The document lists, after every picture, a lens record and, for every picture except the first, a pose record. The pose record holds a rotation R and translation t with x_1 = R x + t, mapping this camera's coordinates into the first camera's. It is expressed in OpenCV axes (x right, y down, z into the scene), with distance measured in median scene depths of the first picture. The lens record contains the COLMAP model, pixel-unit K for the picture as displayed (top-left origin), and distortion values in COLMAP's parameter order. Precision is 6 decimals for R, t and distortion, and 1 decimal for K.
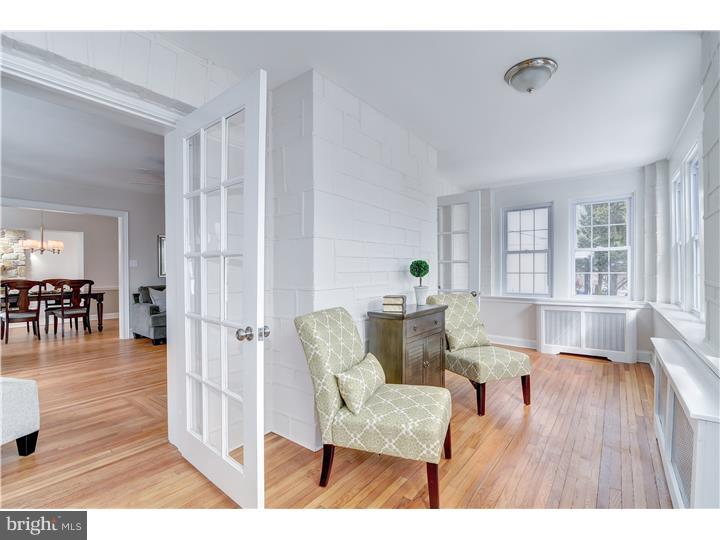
lens RADIAL K [[330.1, 0, 360.0], [0, 330.1, 270.0], [0, 0, 1]] dist [-0.003217, -0.000394]
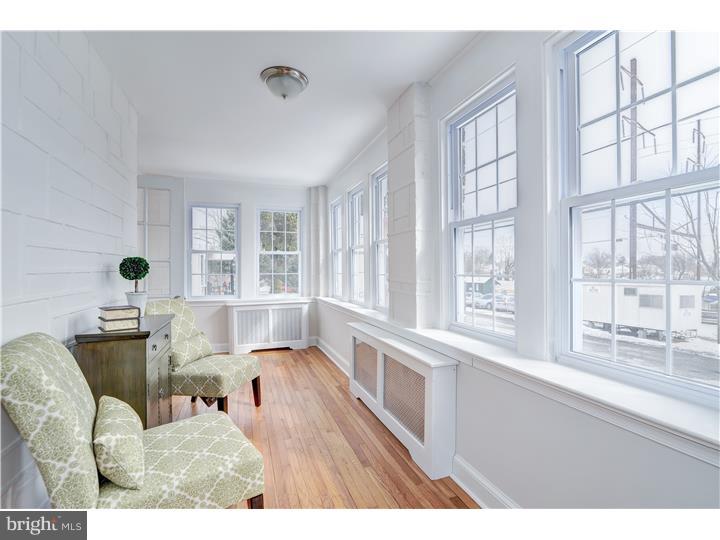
lens RADIAL K [[358.3, 0, 360.0], [0, 358.3, 270.0], [0, 0, 1]] dist [-0.000553, 0.000687]
pose [[0.551592, 0.005464, 0.834096, -0.214892], [-0.001827, 0.999984, -0.005342, 0.003249], [-0.834112, 0.001423, 0.551593, 0.138496]]
